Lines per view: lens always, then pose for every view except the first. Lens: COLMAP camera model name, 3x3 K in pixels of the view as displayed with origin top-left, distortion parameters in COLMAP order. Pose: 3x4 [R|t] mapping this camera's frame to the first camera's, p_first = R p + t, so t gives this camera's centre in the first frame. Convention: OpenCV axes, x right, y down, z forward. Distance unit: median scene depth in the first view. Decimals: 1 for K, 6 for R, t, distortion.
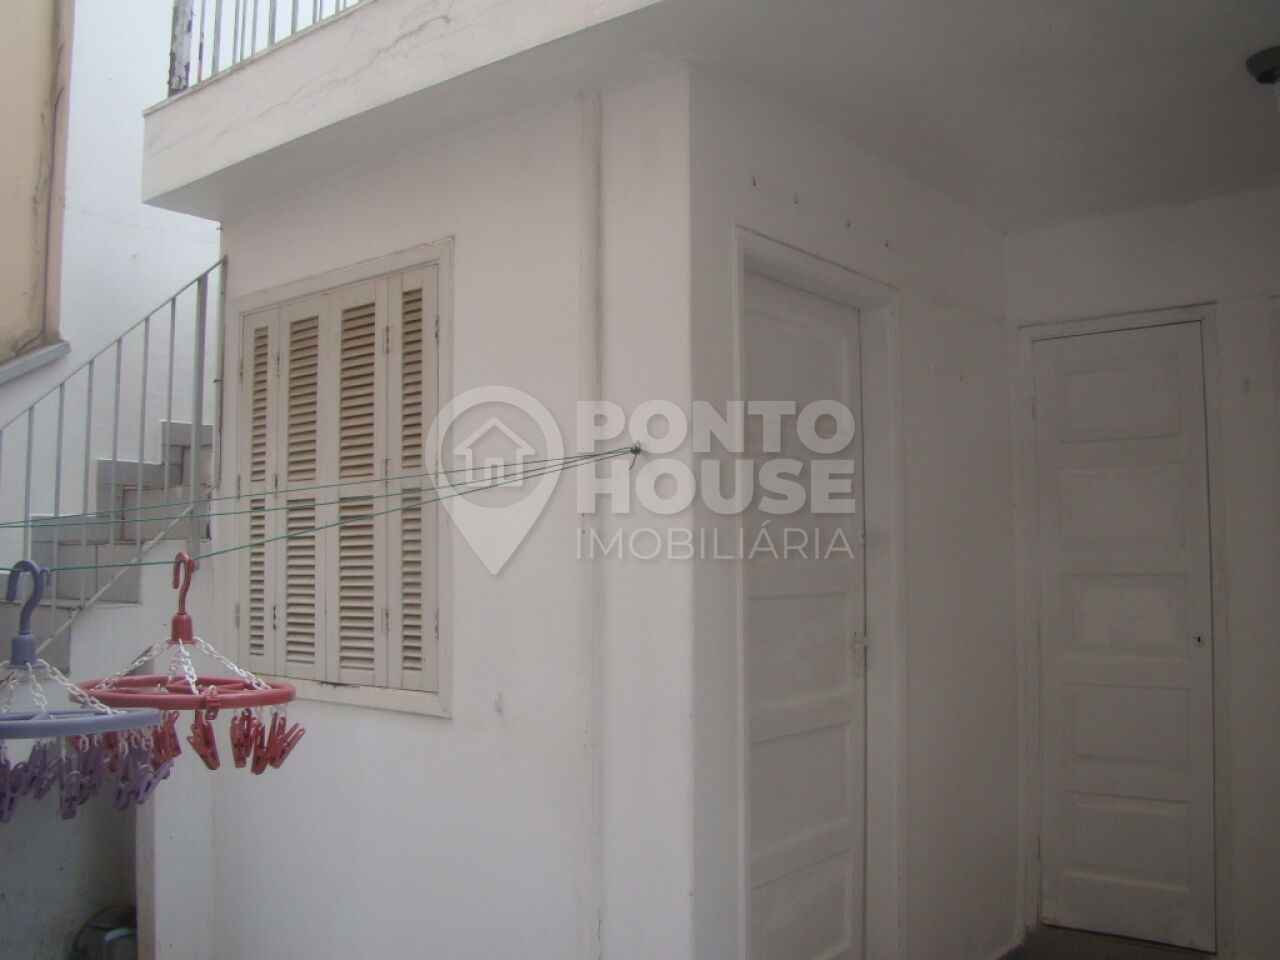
lens RADIAL K [[1211.4, 0, 643.6], [0, 1211.4, 484.5], [0, 0, 1]] dist [-0.171163, 0.141690]
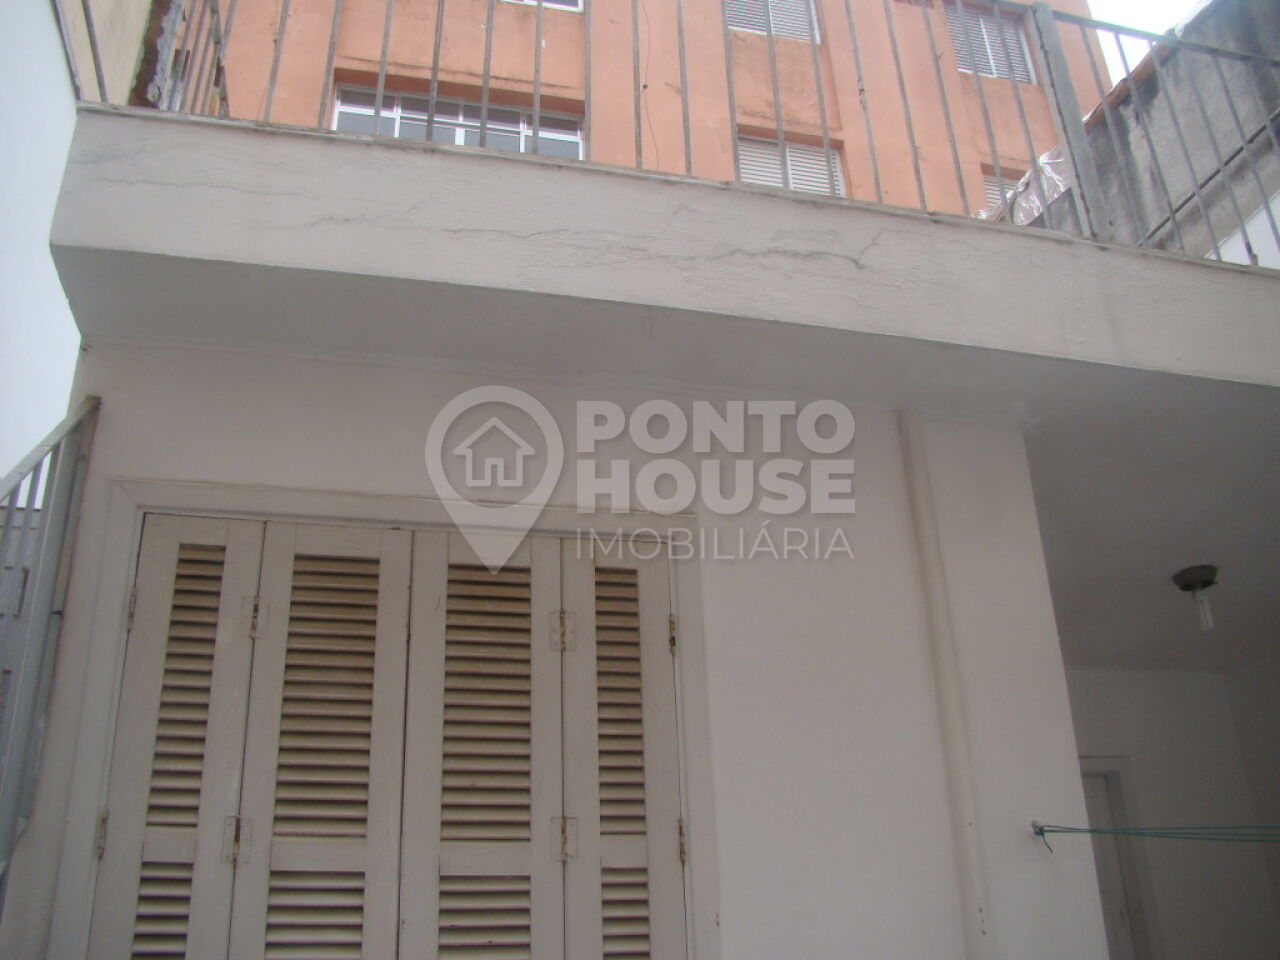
lens RADIAL K [[1211.4, 0, 643.6], [0, 1211.4, 484.5], [0, 0, 1]] dist [-0.171163, 0.141690]
pose [[0.593122, 0.322058, 0.737892, -0.703458], [-0.019520, 0.921991, -0.386719, 0.058482], [-0.804876, 0.214968, 0.553140, 0.599273]]
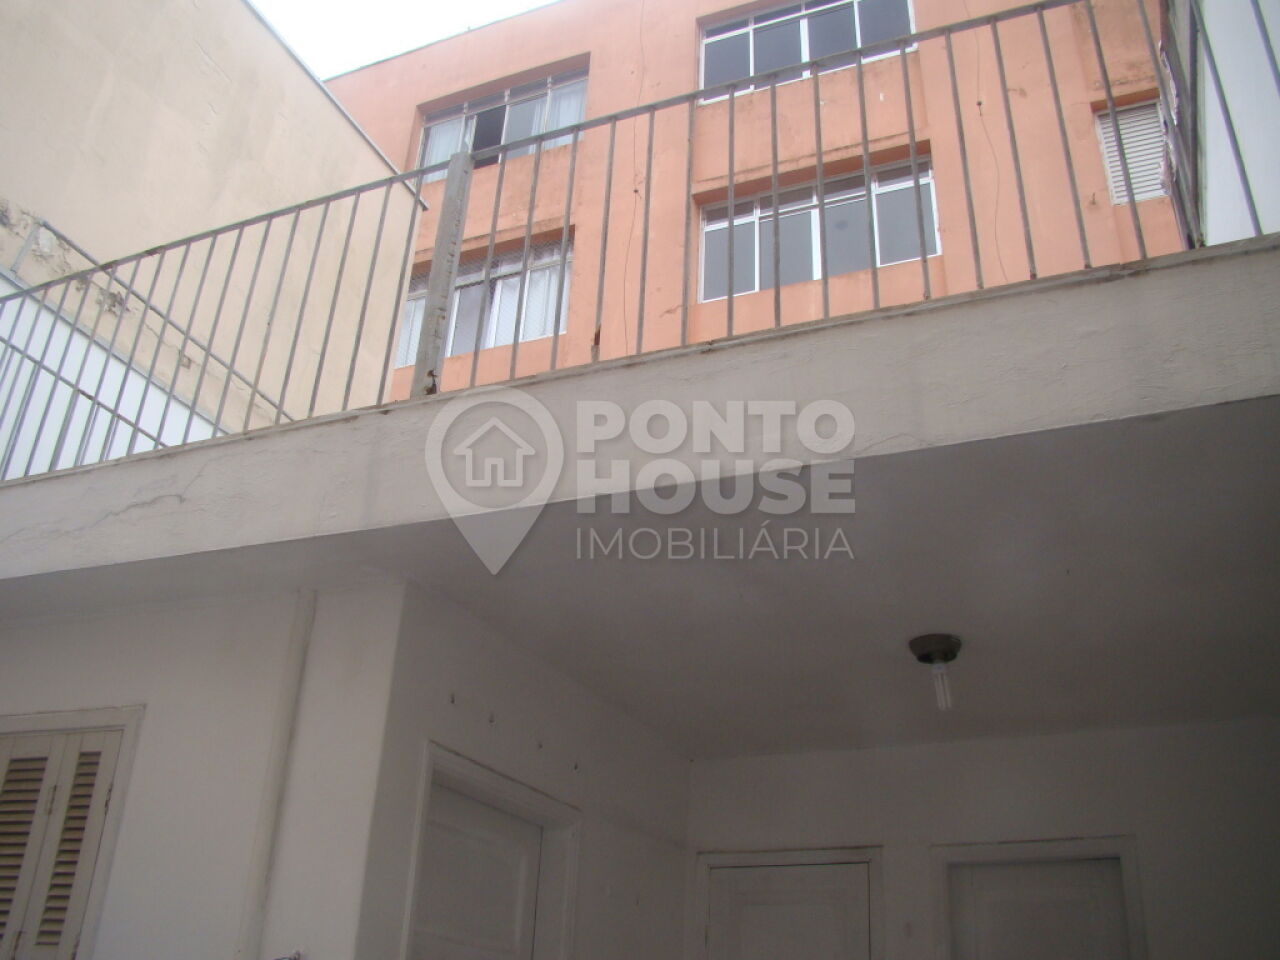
lens RADIAL K [[1211.4, 0, 643.6], [0, 1211.4, 484.5], [0, 0, 1]] dist [-0.171163, 0.141690]
pose [[0.964148, 0.166398, 0.206711, 0.005745], [-0.077983, 0.922246, -0.378657, -0.039869], [-0.253646, 0.348962, 0.902158, -0.033787]]
